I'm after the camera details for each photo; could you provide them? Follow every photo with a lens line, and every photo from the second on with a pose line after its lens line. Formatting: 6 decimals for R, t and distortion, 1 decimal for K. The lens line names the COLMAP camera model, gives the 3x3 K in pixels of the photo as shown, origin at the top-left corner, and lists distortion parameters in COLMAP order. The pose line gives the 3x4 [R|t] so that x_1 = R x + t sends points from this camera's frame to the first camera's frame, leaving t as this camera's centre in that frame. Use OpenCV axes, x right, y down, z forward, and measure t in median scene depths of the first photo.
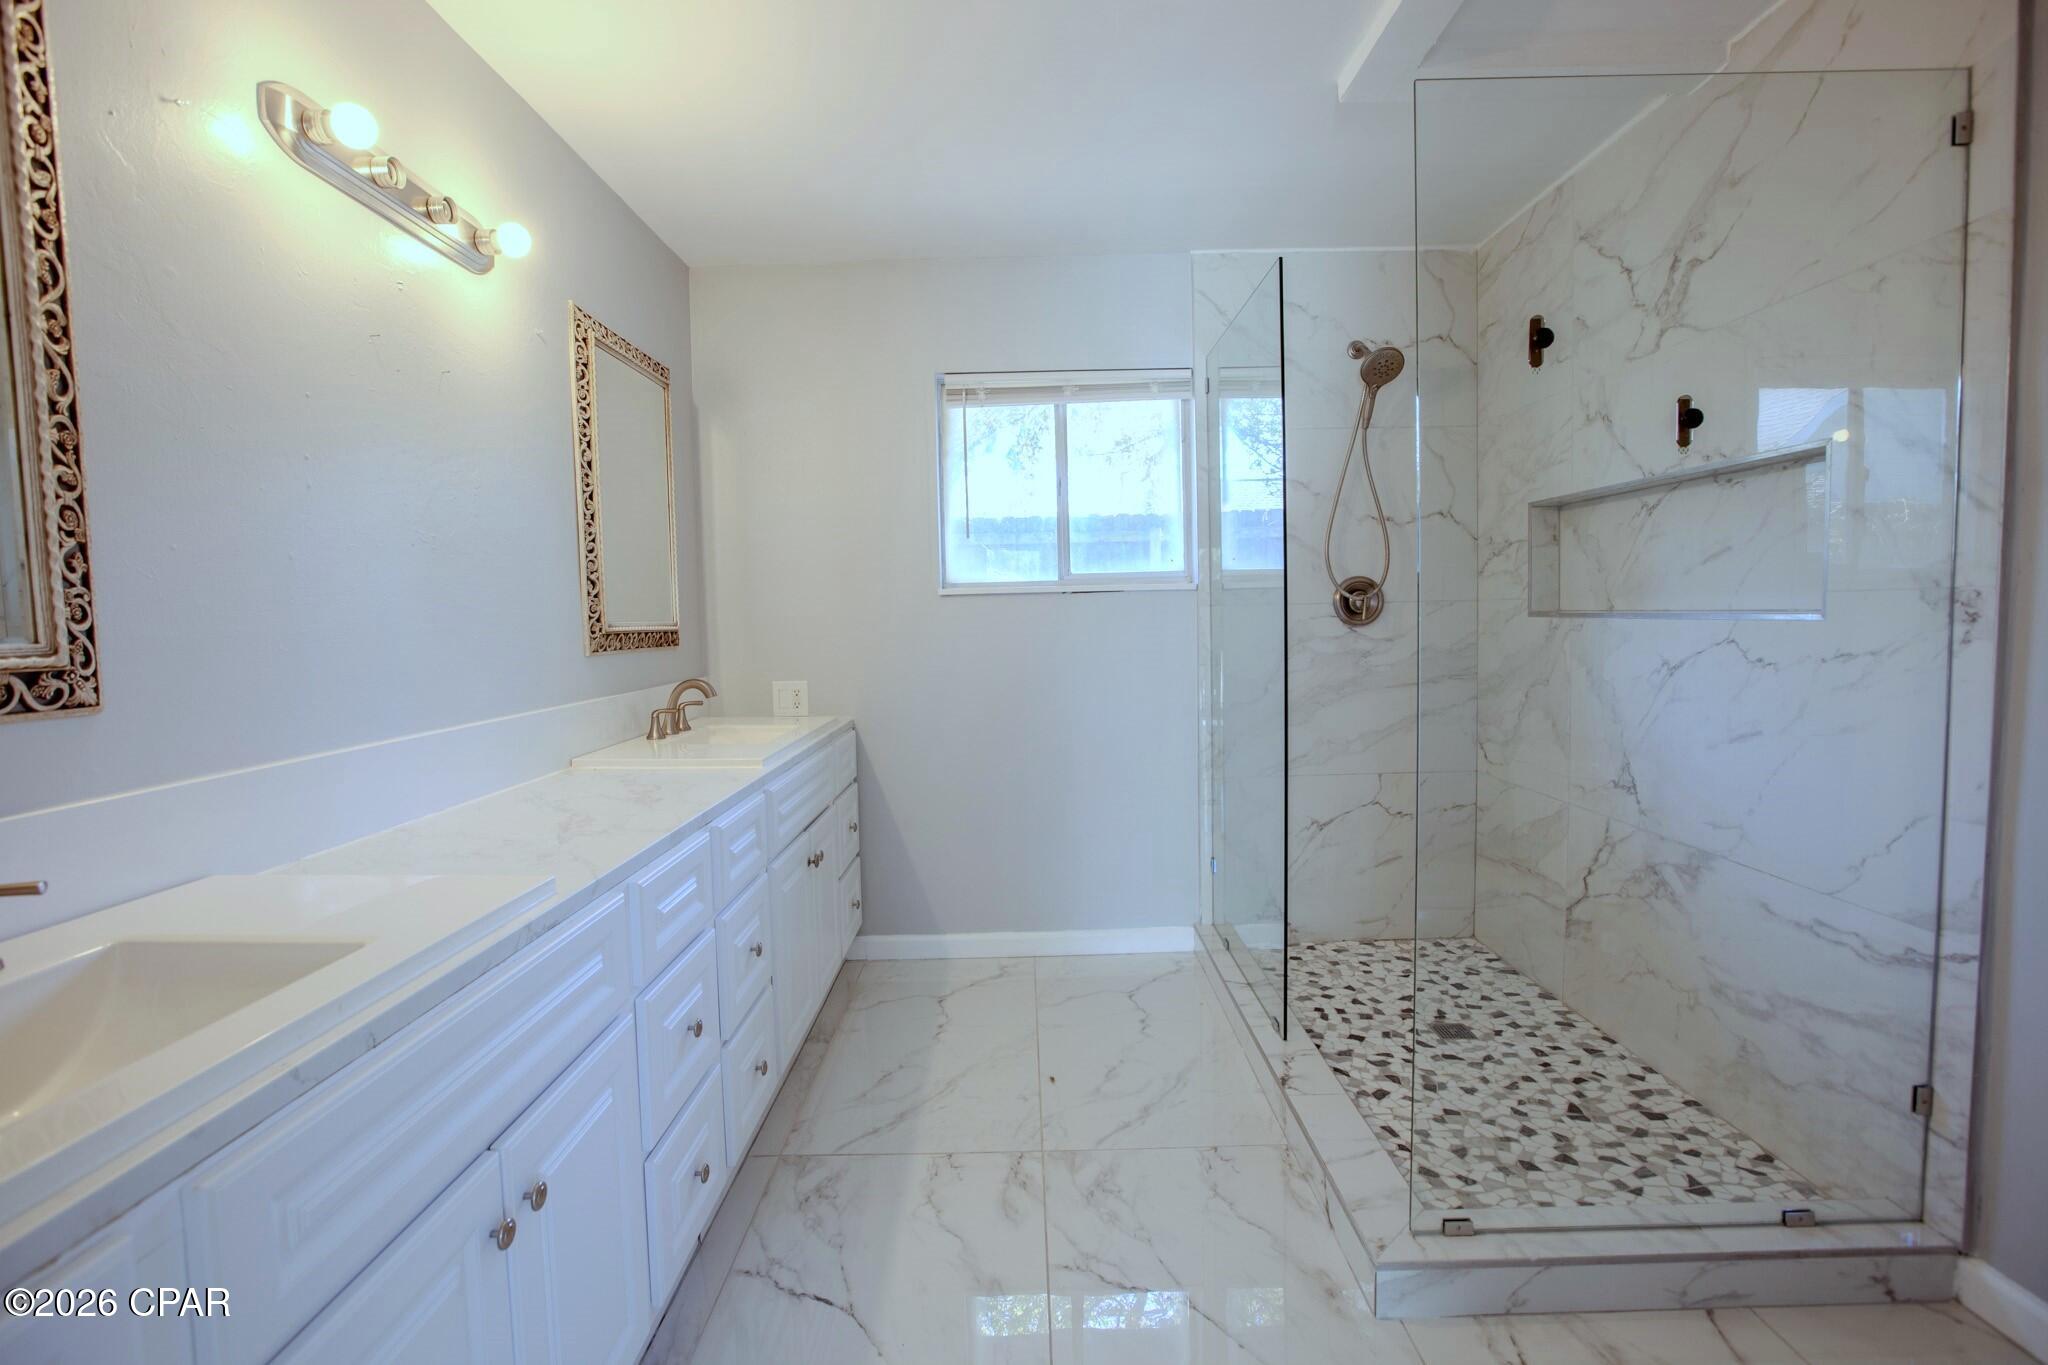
lens RADIAL K [[934.4, 0, 1024.5], [0, 934.4, 674.7], [0, 0, 1]] dist [-0.001887, -0.000084]
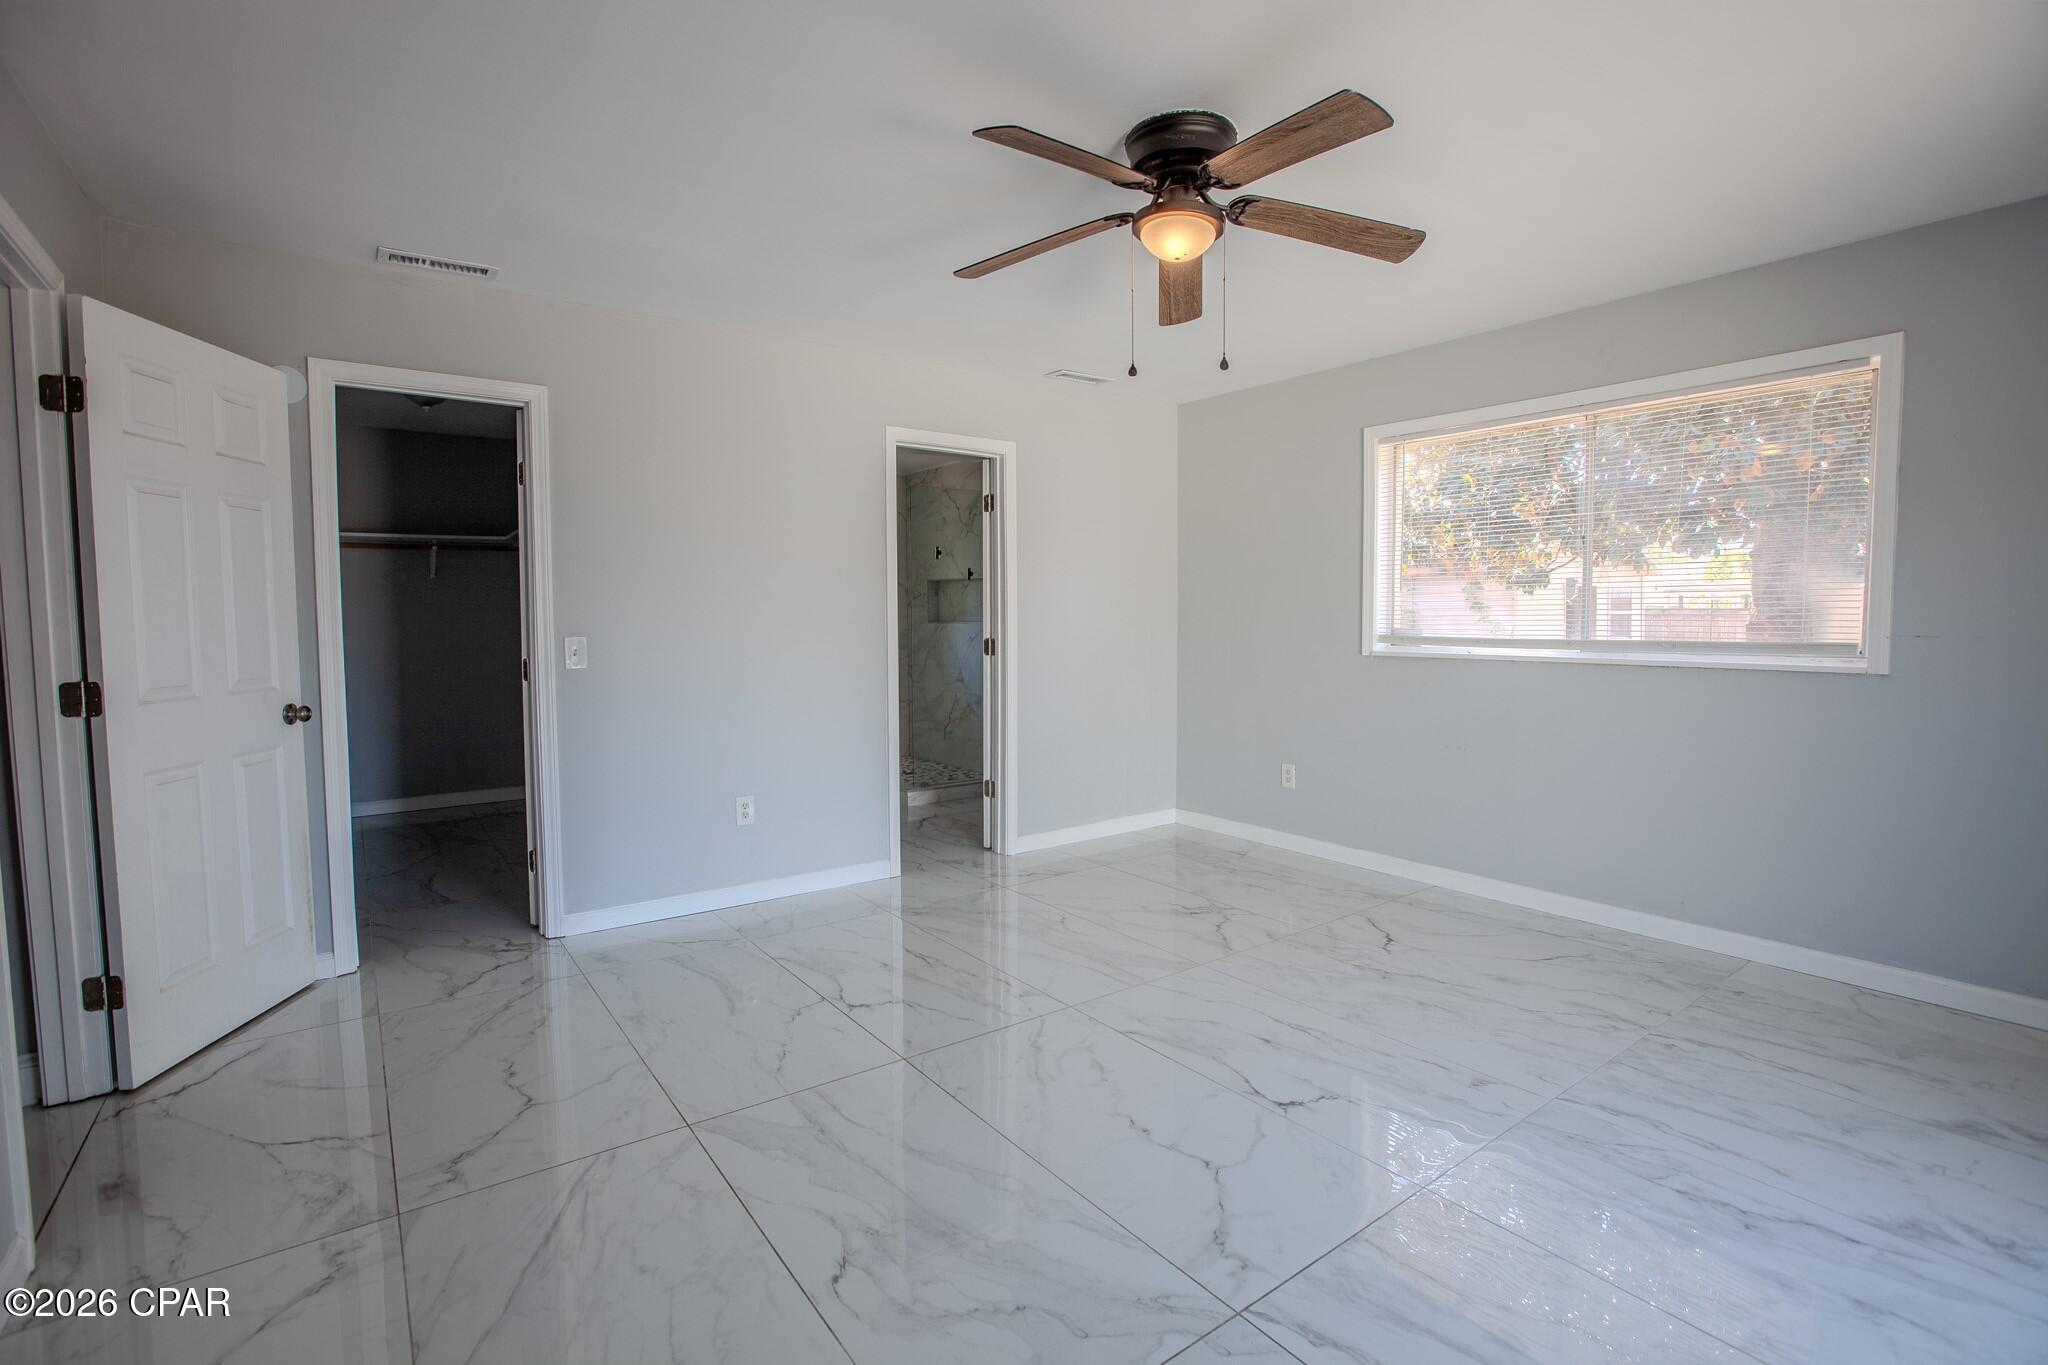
lens RADIAL K [[934.4, 0, 1020.8], [0, 934.4, 689.2], [0, 0, 1]] dist [-0.001887, -0.000084]
pose [[0.805766, -0.015293, 0.592036, -0.924074], [0.034781, 0.999163, -0.021526, 0.215756], [-0.591211, 0.037936, 0.805624, -1.447903]]
